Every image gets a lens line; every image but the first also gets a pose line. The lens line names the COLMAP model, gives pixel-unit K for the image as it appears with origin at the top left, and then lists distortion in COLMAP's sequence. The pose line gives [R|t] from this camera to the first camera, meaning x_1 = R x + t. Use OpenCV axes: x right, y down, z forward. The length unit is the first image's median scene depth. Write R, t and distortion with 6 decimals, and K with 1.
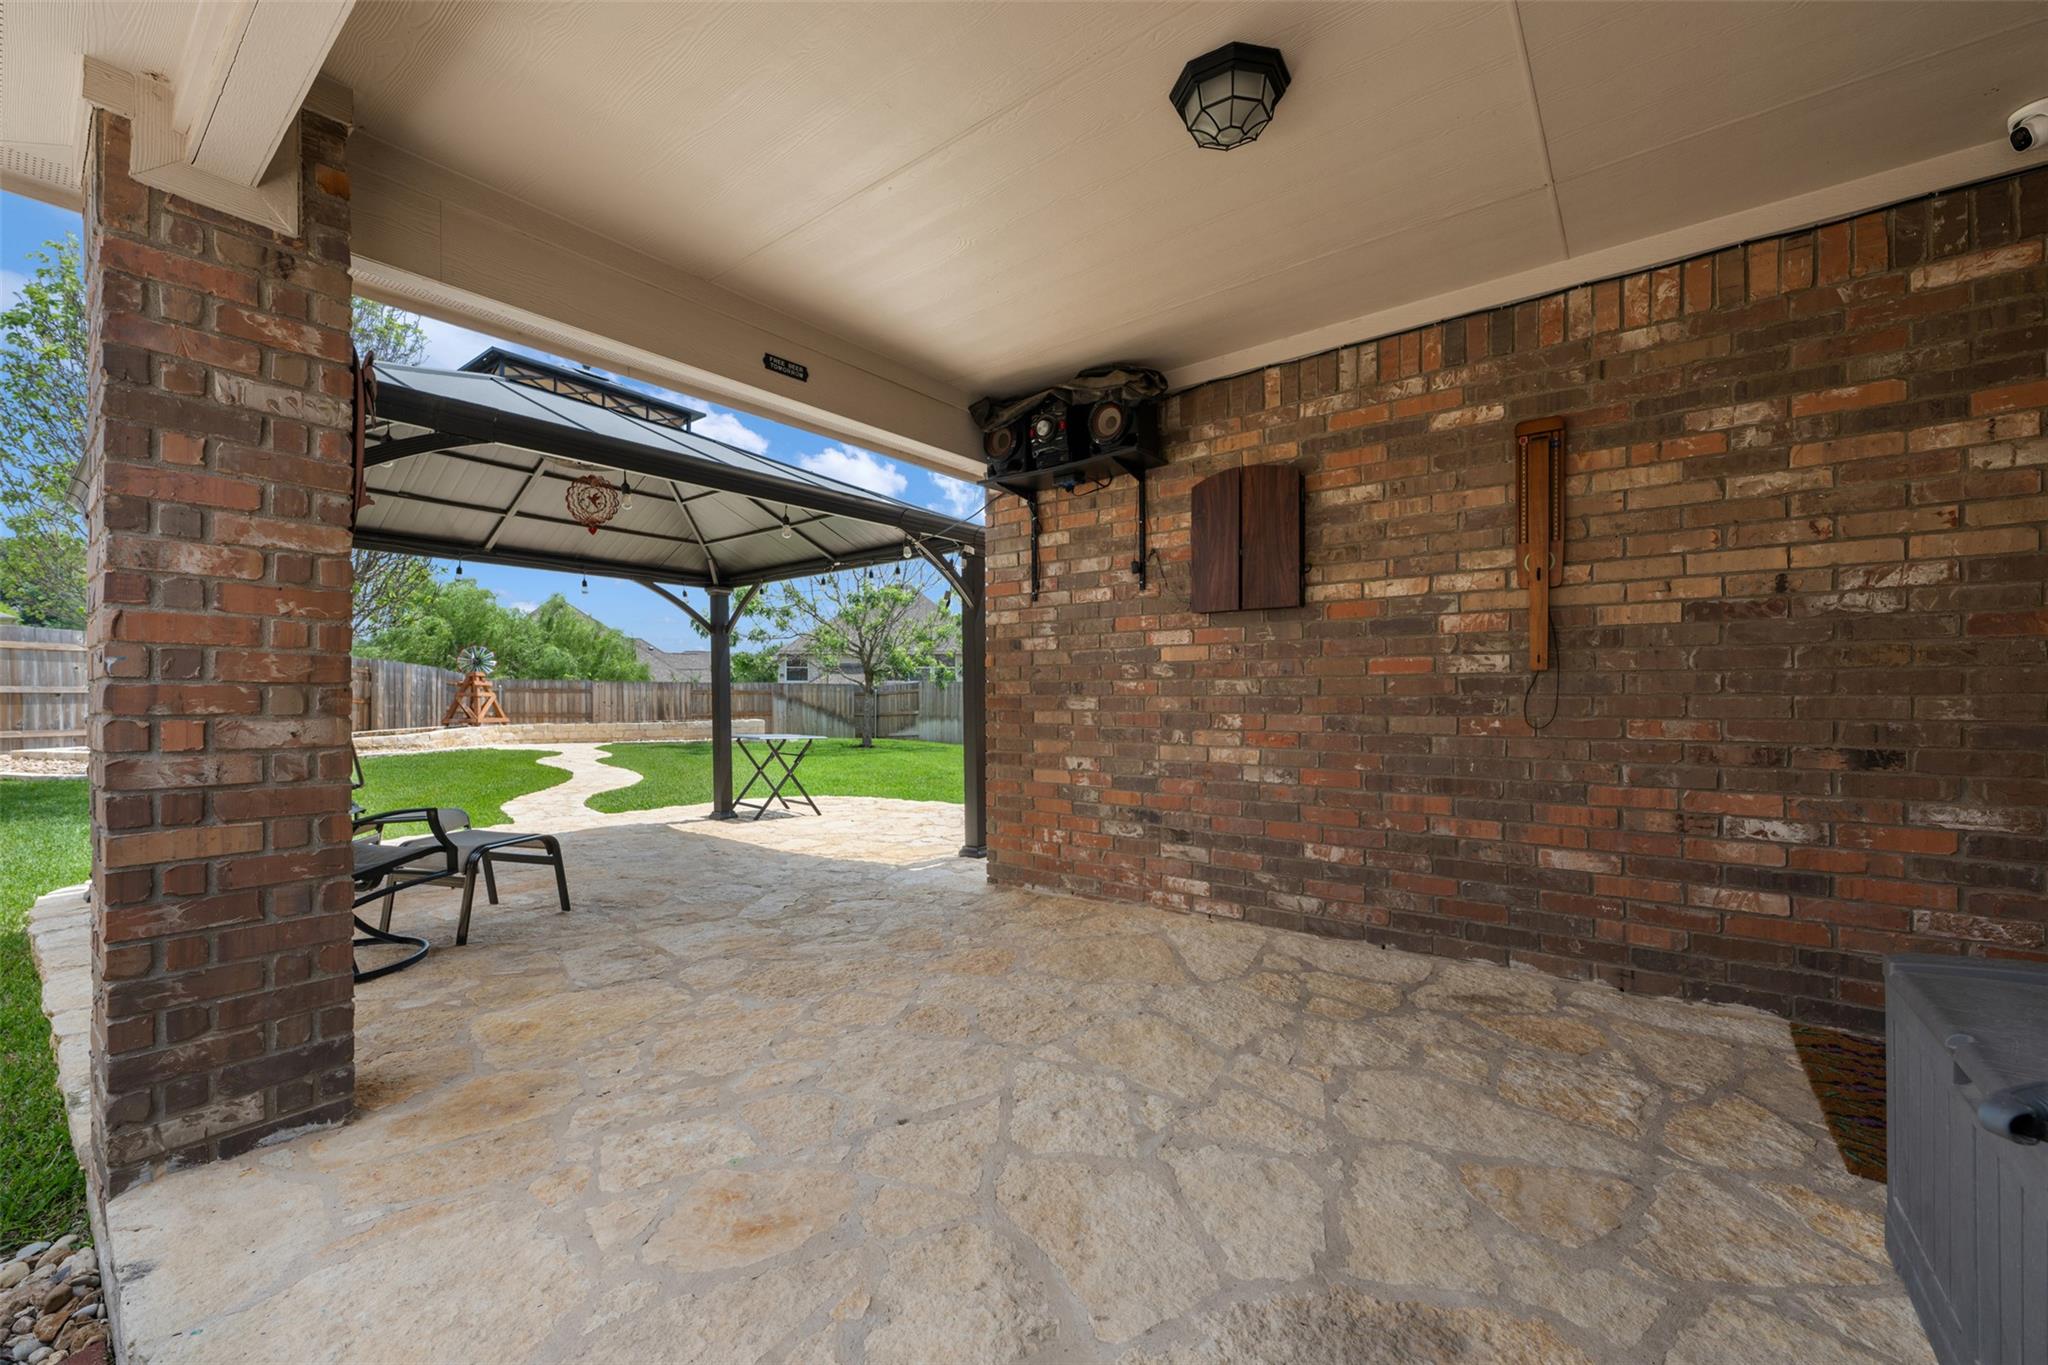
lens RADIAL K [[805.7, 0, 1016.4], [0, 805.7, 695.0], [0, 0, 1]] dist [-0.000720, 0.000327]
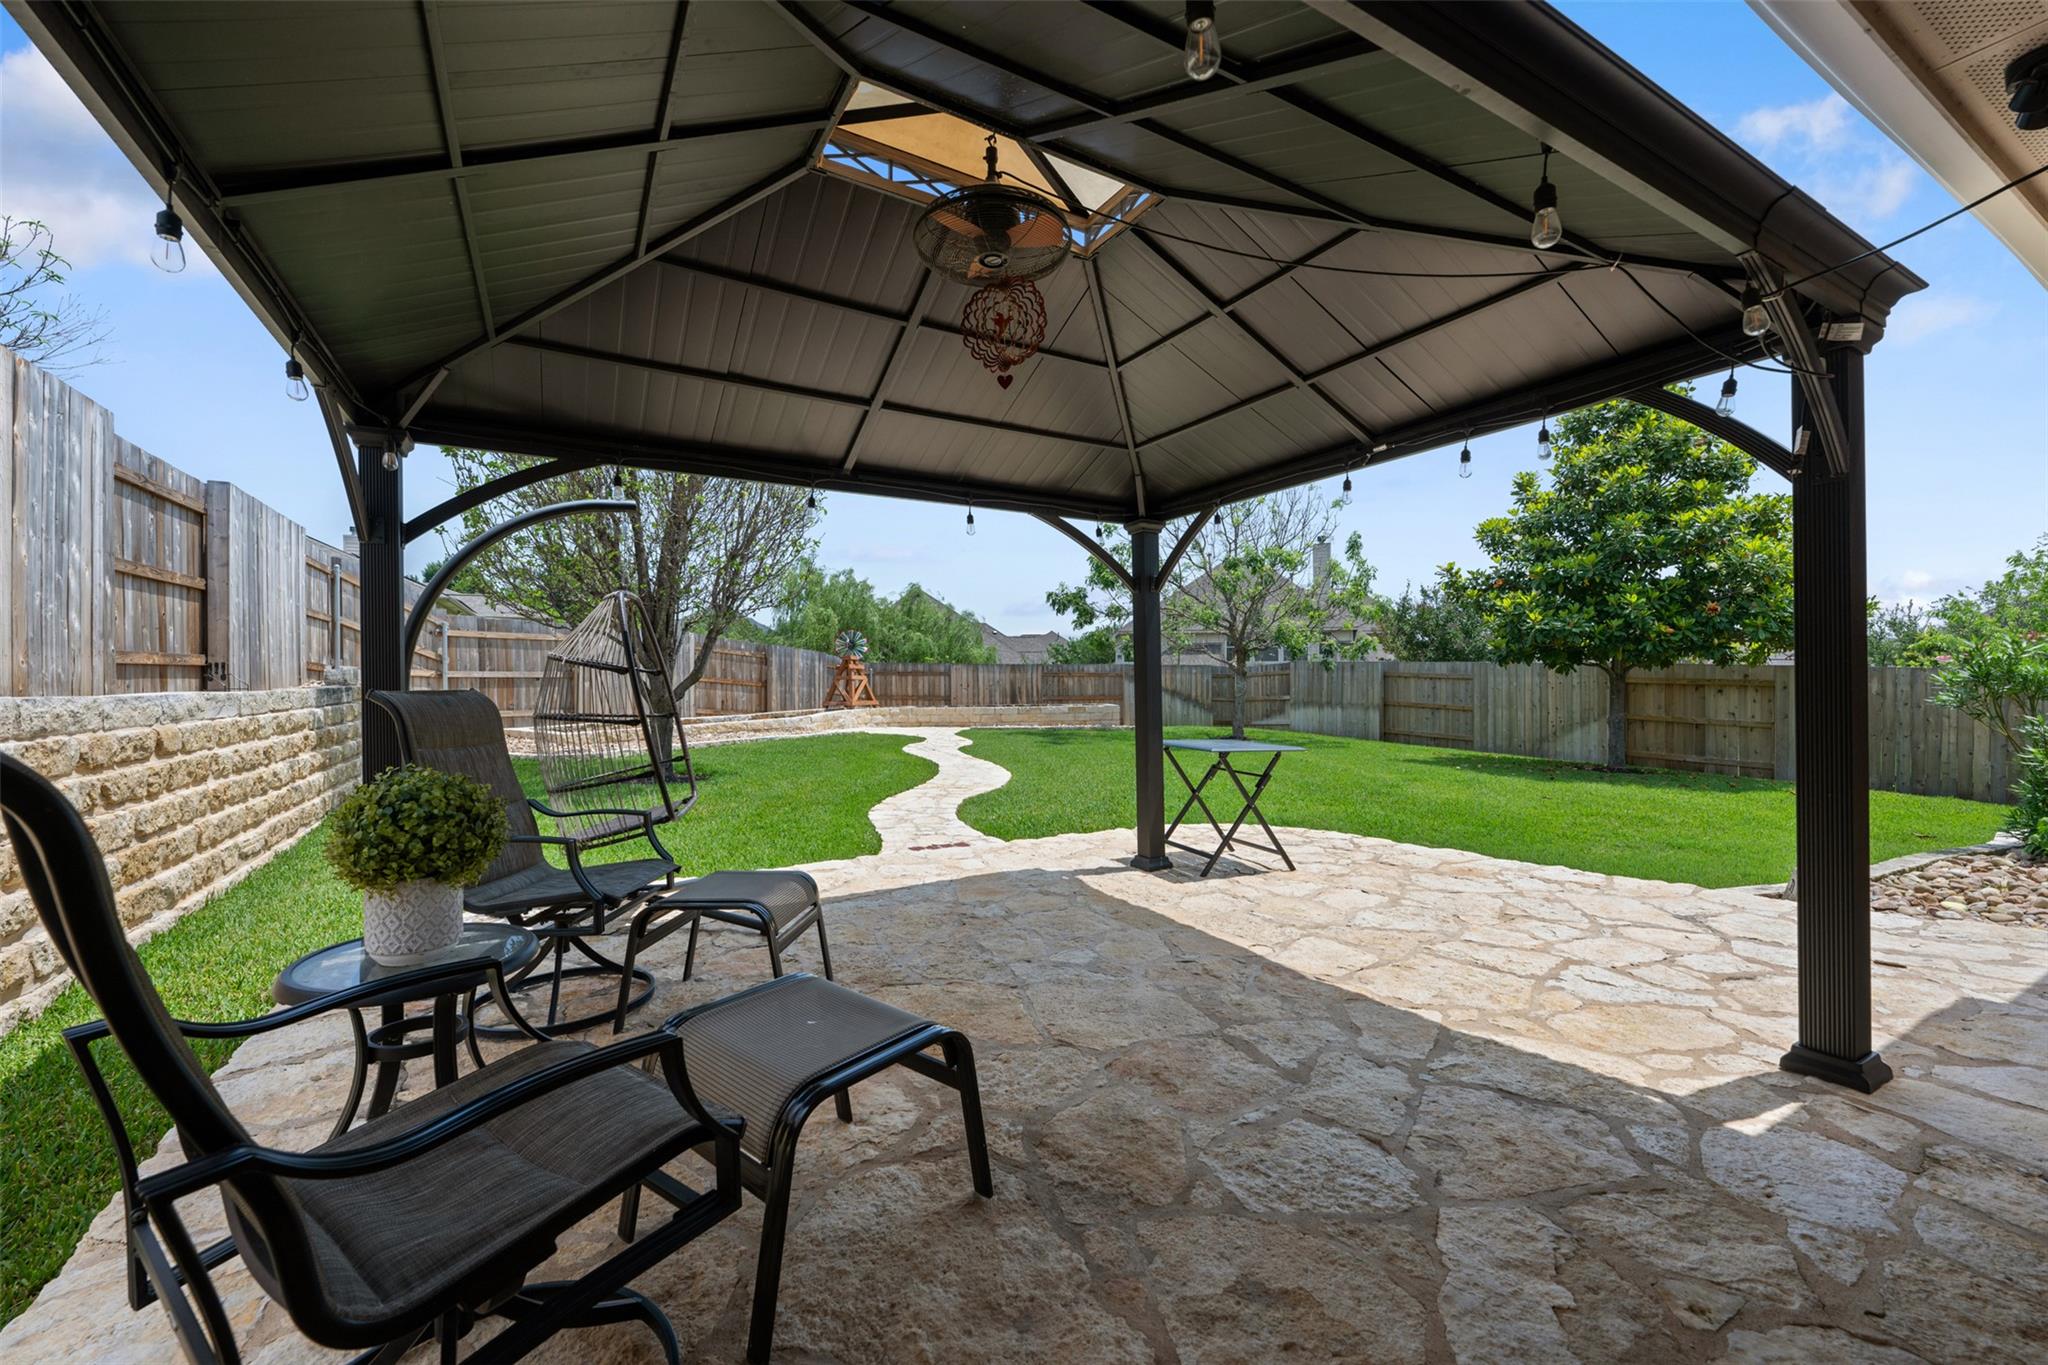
lens RADIAL K [[805.7, 0, 1018.7], [0, 805.7, 679.3], [0, 0, 1]] dist [-0.000720, 0.000327]
pose [[0.924493, 0.000027, -0.381198, -0.108539], [0.001387, 0.999993, 0.003436, -0.002414], [0.381196, -0.003705, 0.924487, 0.175694]]
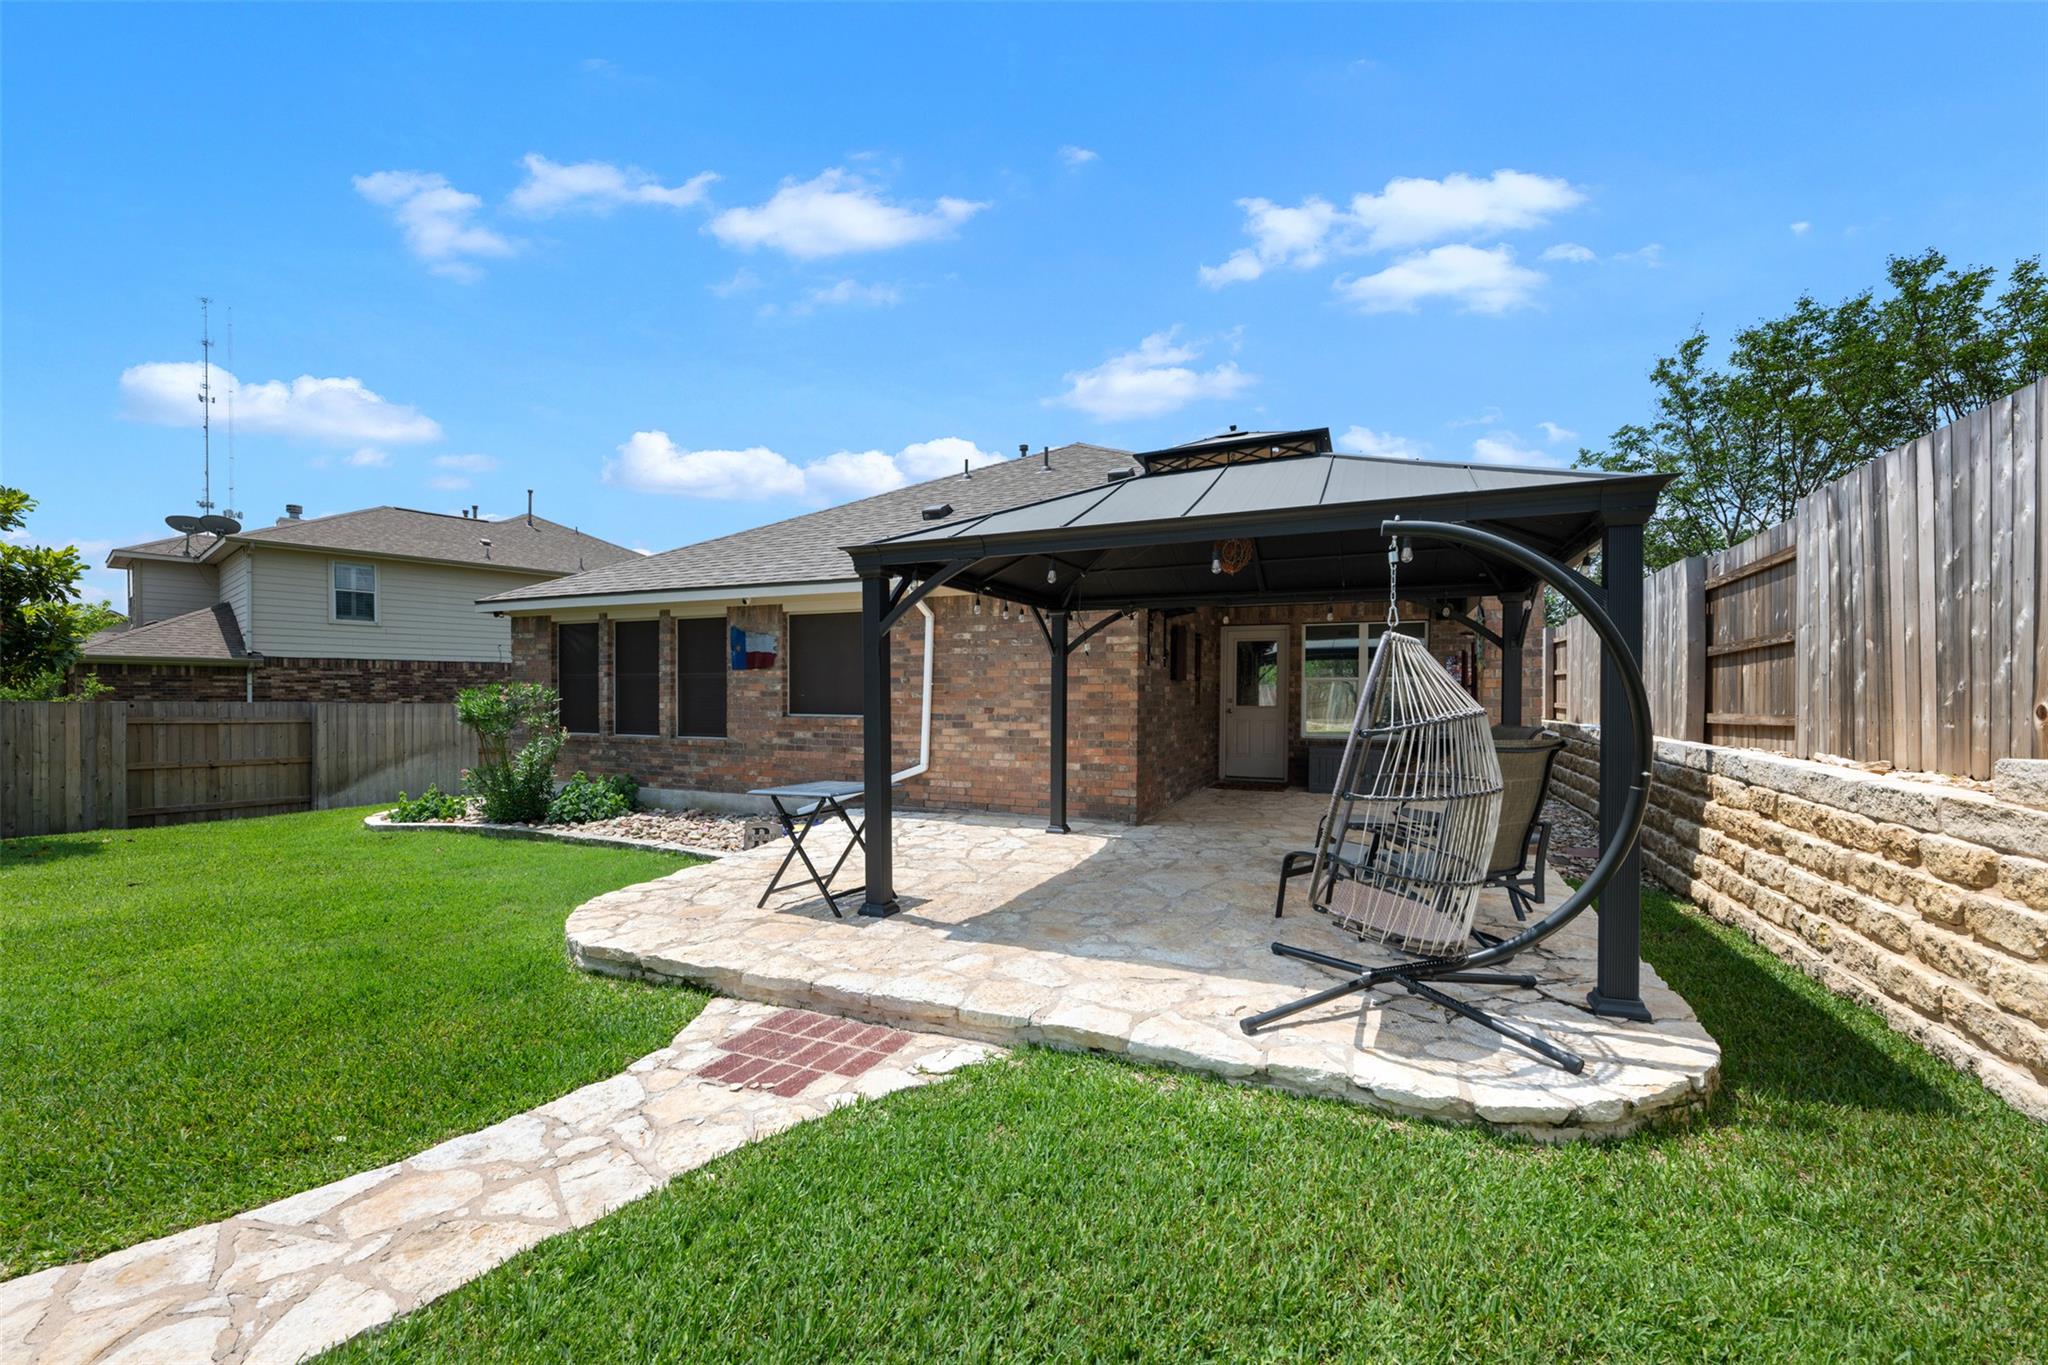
lens RADIAL K [[805.7, 0, 1027.3], [0, 805.7, 694.2], [0, 0, 1]] dist [-0.000720, 0.000327]
pose [[-0.242359, 0.006303, 0.970166, -0.526062], [-0.001707, 0.999975, -0.006923, -0.012760], [-0.970185, -0.003334, -0.242342, 0.526276]]
